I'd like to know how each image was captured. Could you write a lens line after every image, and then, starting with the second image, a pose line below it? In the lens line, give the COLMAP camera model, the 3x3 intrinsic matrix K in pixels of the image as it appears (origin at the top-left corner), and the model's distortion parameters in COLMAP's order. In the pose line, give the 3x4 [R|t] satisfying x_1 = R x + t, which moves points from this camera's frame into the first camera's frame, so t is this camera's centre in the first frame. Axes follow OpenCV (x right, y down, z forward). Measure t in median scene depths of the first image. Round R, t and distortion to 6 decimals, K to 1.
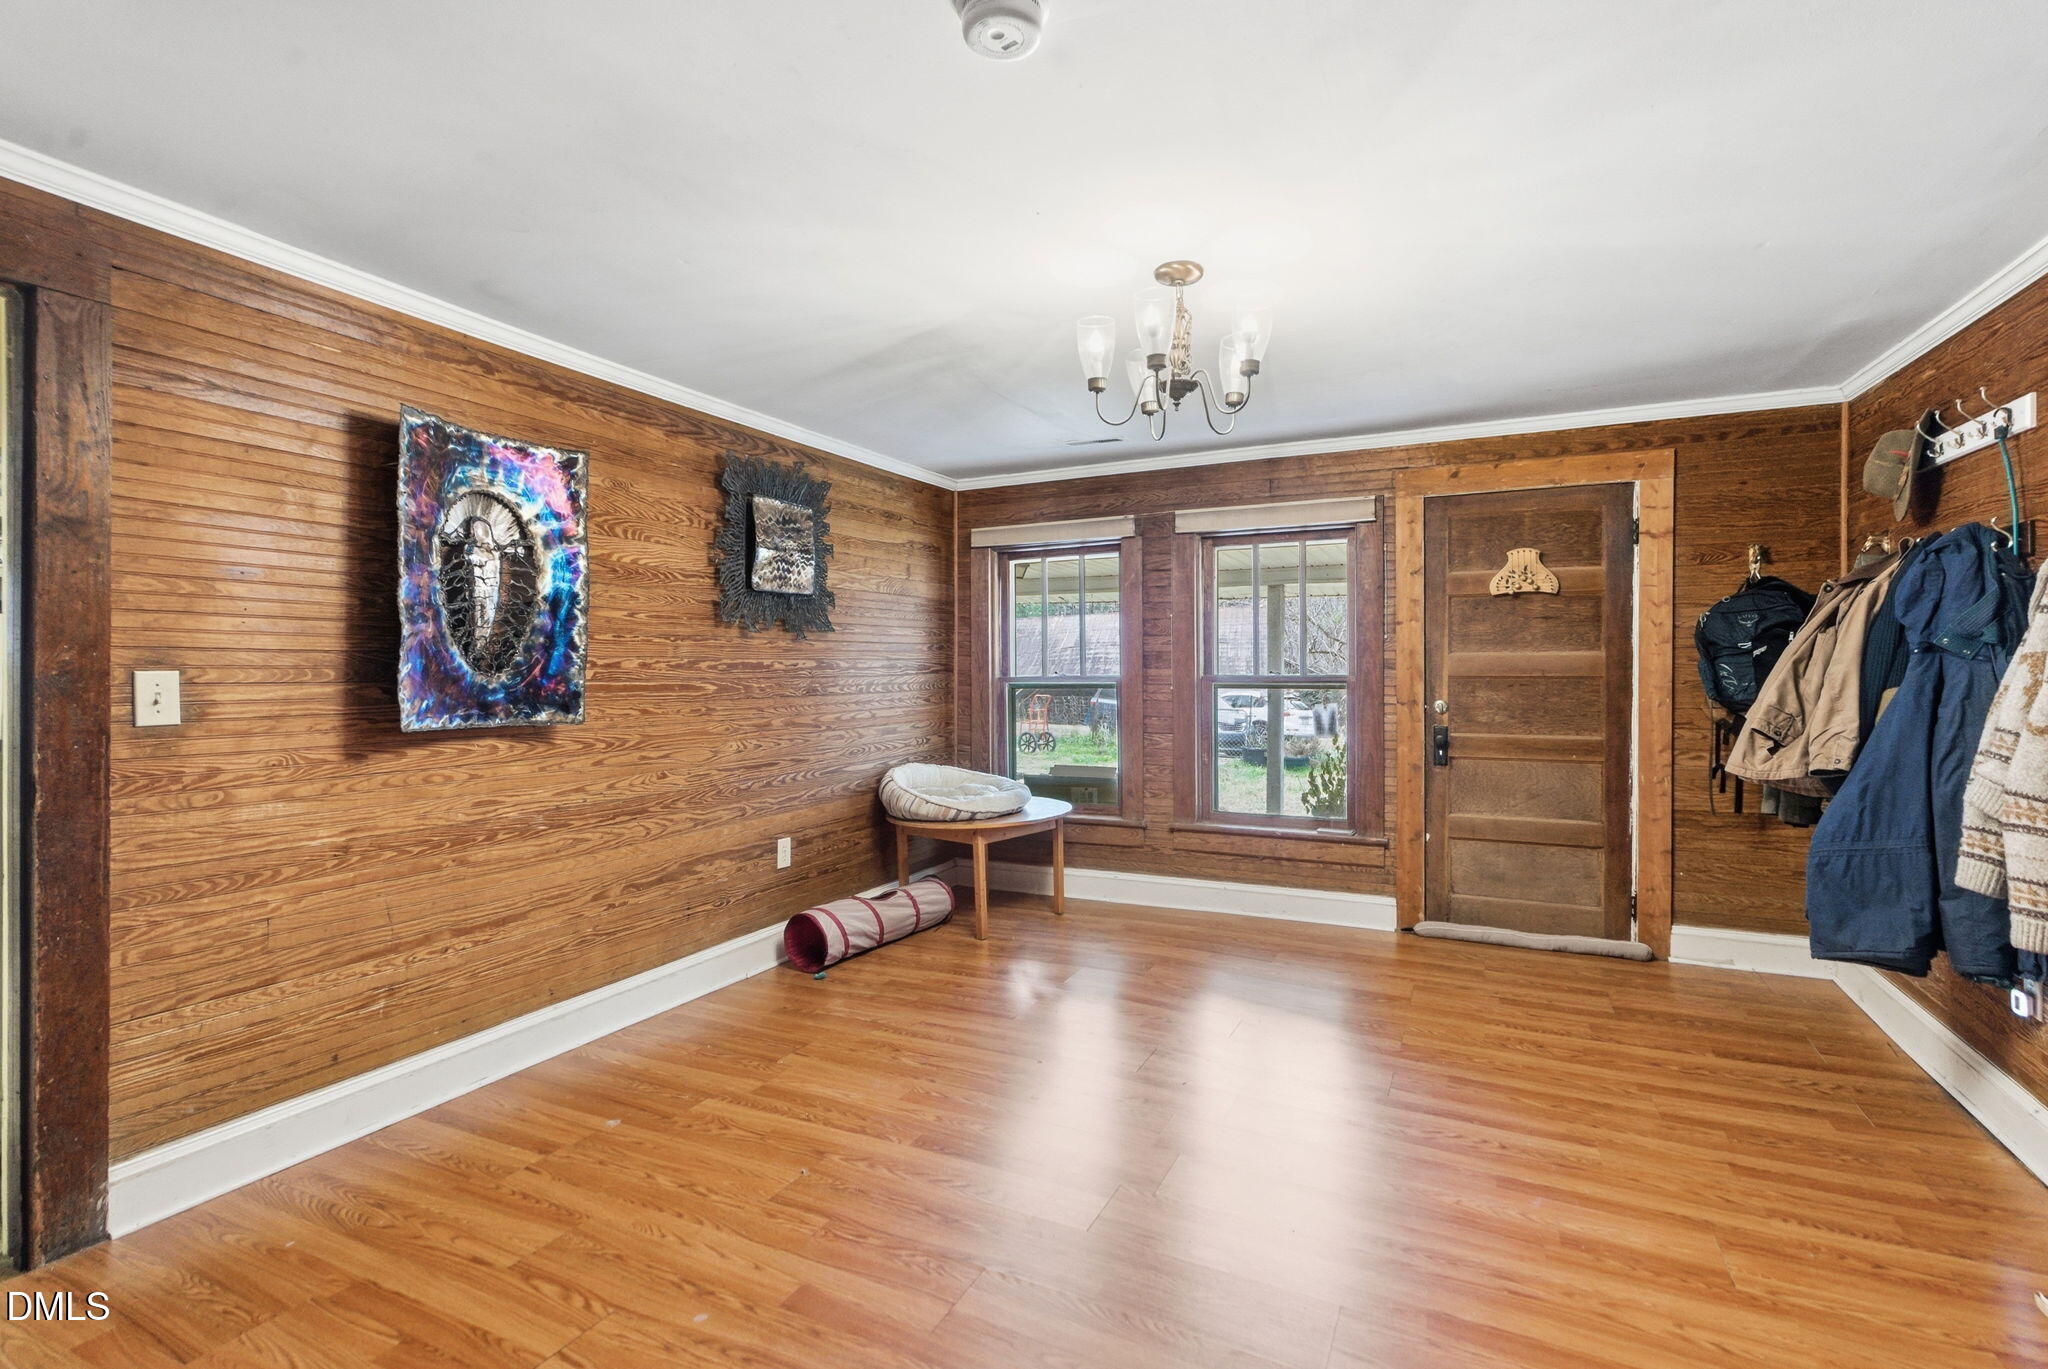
lens RADIAL K [[941.8, 0, 1018.7], [0, 941.8, 671.3], [0, 0, 1]] dist [0.002580, 0.000749]
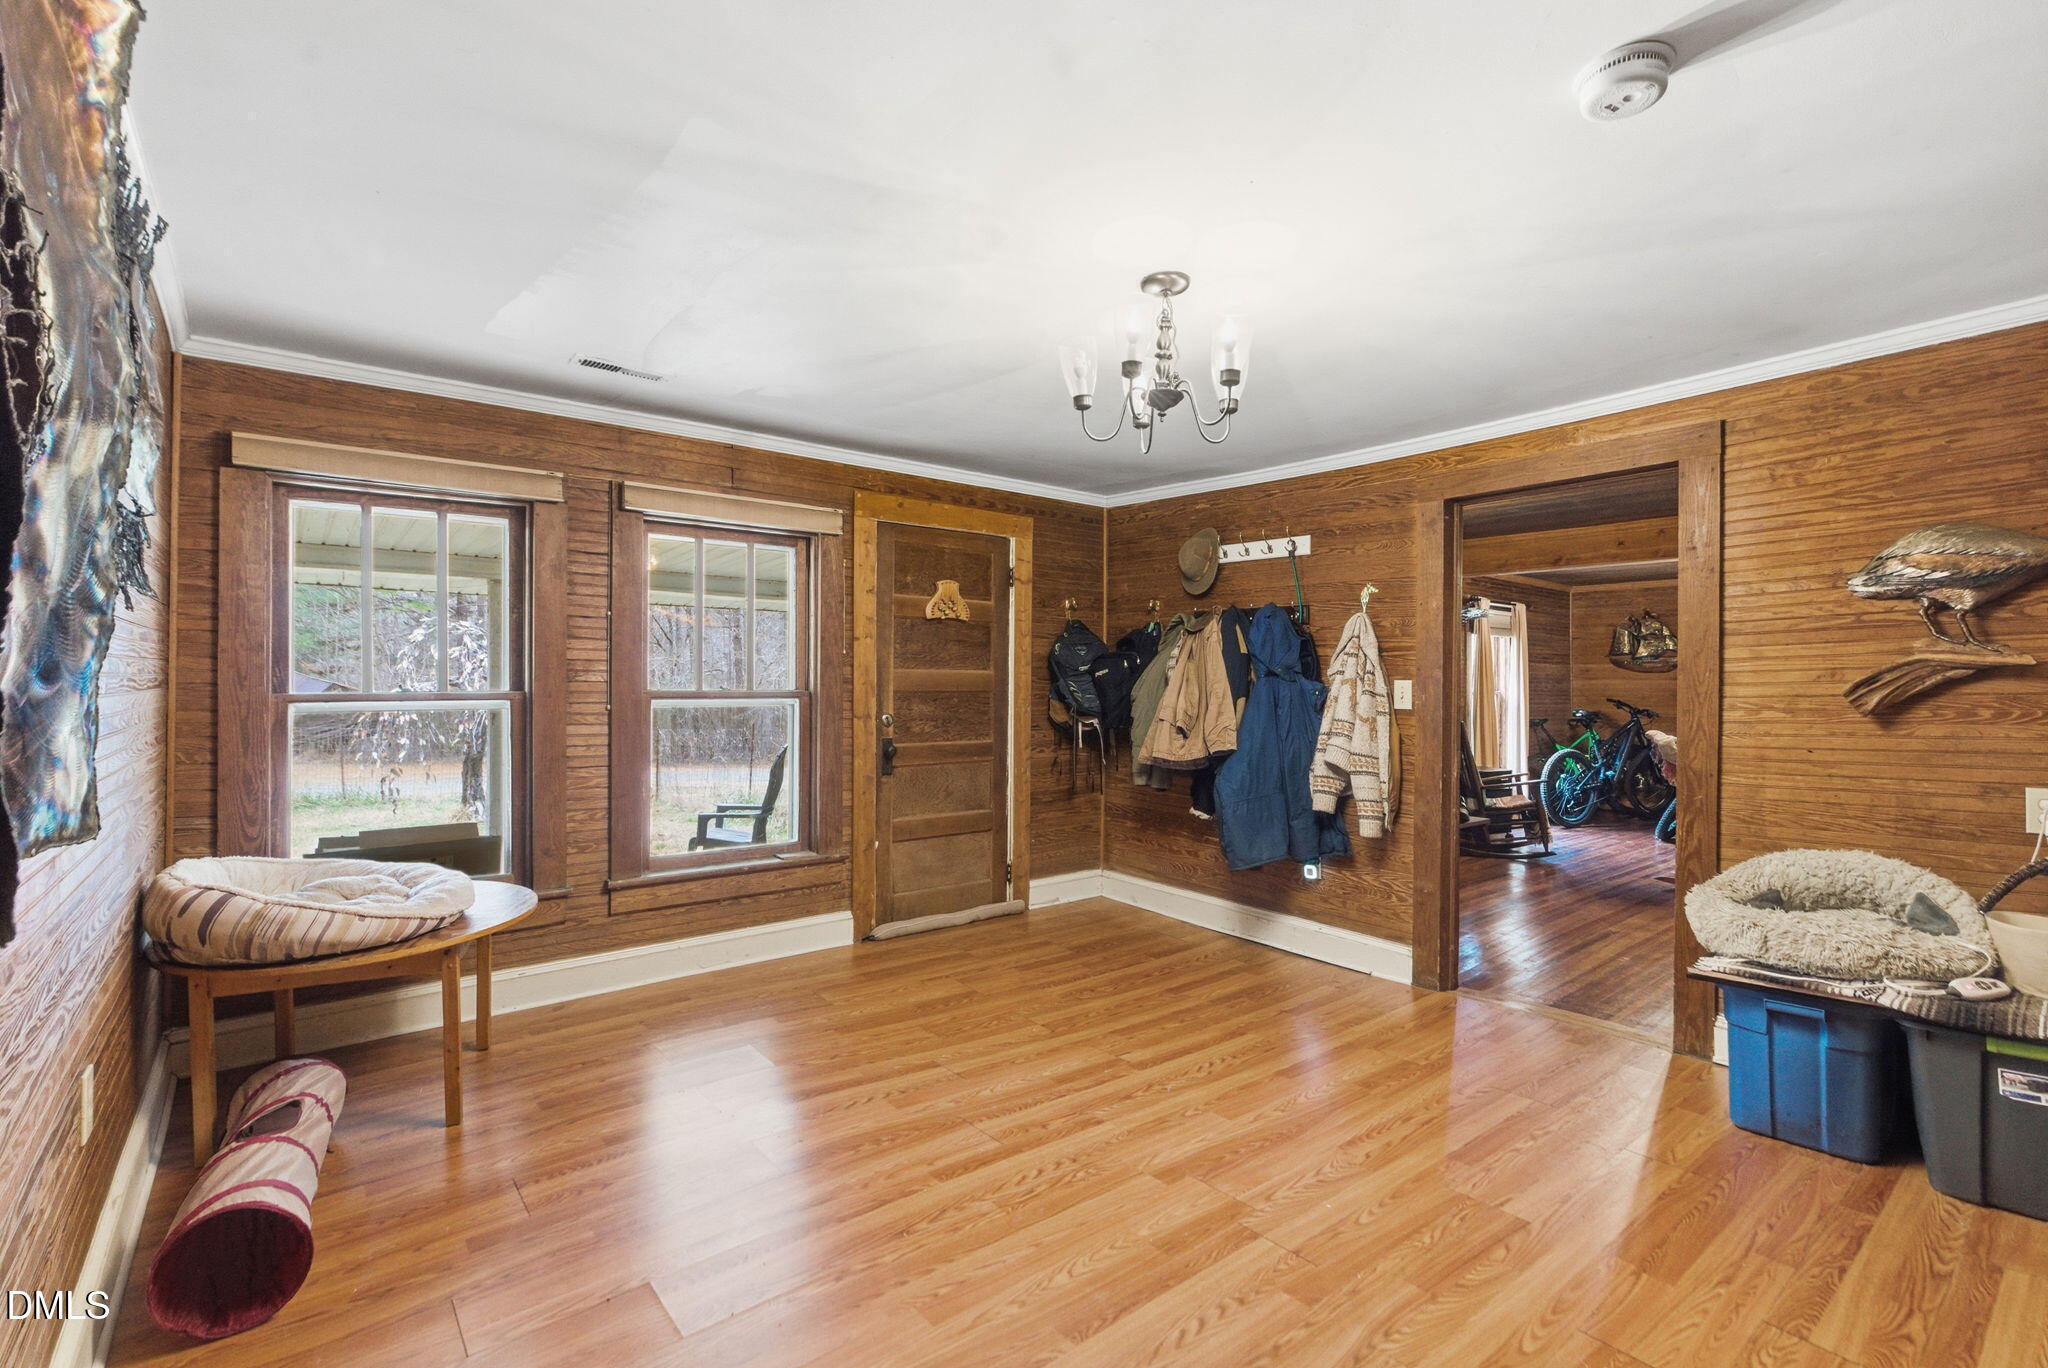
lens RADIAL K [[941.8, 0, 1018.7], [0, 941.8, 670.8], [0, 0, 1]] dist [0.002580, 0.000749]
pose [[0.419464, 0.018326, 0.907587, -0.478310], [-0.003346, 0.999821, -0.018641, 0.001817], [-0.907766, 0.004782, 0.419450, 0.441089]]
